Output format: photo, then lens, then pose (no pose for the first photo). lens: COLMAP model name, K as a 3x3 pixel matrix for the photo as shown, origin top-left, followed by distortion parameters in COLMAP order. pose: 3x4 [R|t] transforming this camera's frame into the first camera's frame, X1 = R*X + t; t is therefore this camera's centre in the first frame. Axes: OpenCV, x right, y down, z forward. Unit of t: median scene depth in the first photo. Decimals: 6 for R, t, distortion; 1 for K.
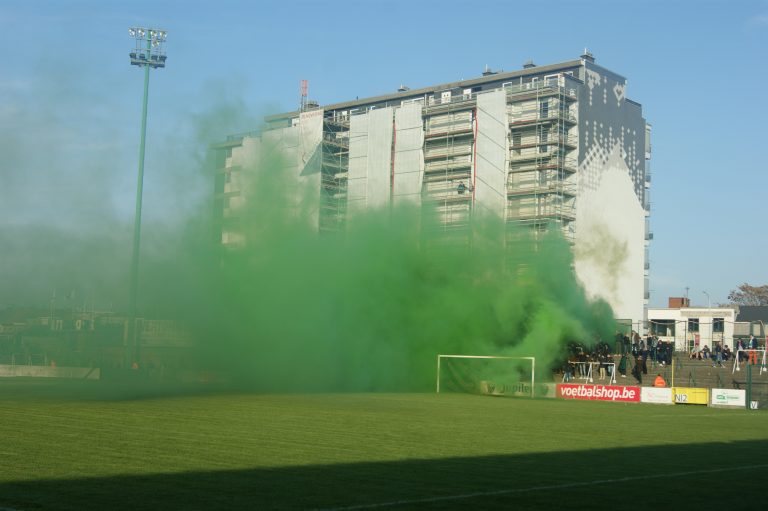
lens RADIAL K [[1102.4, 0, 384.0], [0, 1102.4, 255.5], [0, 0, 1]] dist [-0.015697, -0.052368]
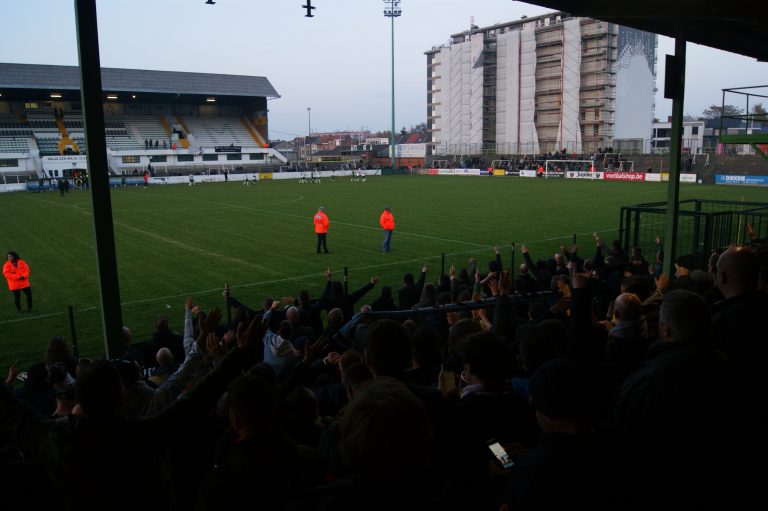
lens RADIAL K [[594.9, 0, 384.0], [0, 594.9, 255.5], [0, 0, 1]] dist [-0.080194, 0.002441]
pose [[0.978414, -0.012580, -0.206271, -0.018389], [0.067170, 0.963307, 0.259860, -0.036310], [0.195434, -0.268106, 0.943358, -0.132123]]
